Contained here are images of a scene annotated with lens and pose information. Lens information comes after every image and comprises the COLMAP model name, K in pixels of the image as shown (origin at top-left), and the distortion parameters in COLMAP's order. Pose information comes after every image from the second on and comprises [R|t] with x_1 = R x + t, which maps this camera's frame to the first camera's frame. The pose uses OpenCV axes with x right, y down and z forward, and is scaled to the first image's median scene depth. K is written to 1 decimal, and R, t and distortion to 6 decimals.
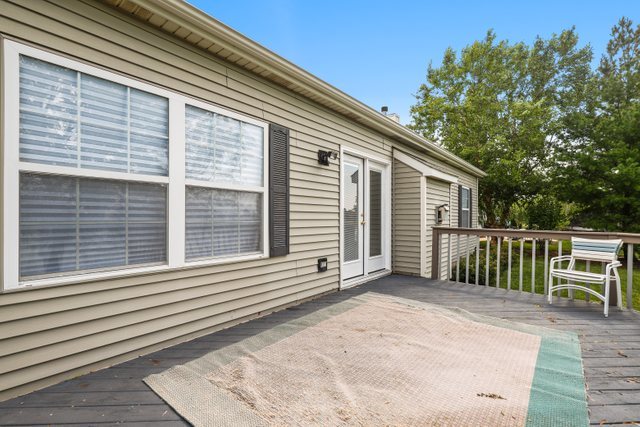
lens RADIAL K [[294.9, 0, 323.6], [0, 294.9, 214.9], [0, 0, 1]] dist [-0.000277, -0.001426]
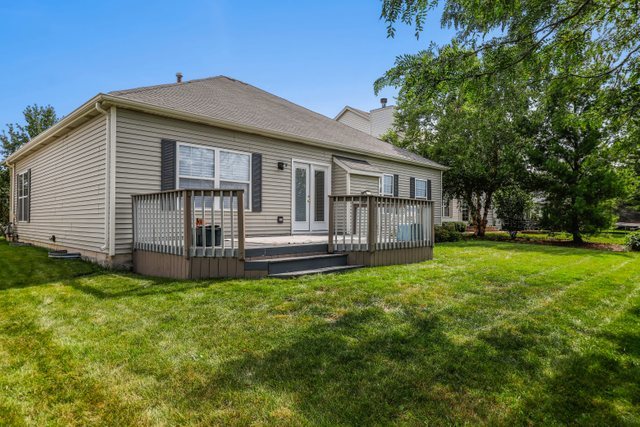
lens RADIAL K [[392.4, 0, 319.2], [0, 392.4, 214.5], [0, 0, 1]] dist [0.002710, -0.000150]
pose [[0.995835, 0.005350, -0.091012, 0.474763], [-0.005305, 0.999986, 0.000733, 0.124622], [0.091015, -0.000247, 0.995849, -1.536955]]
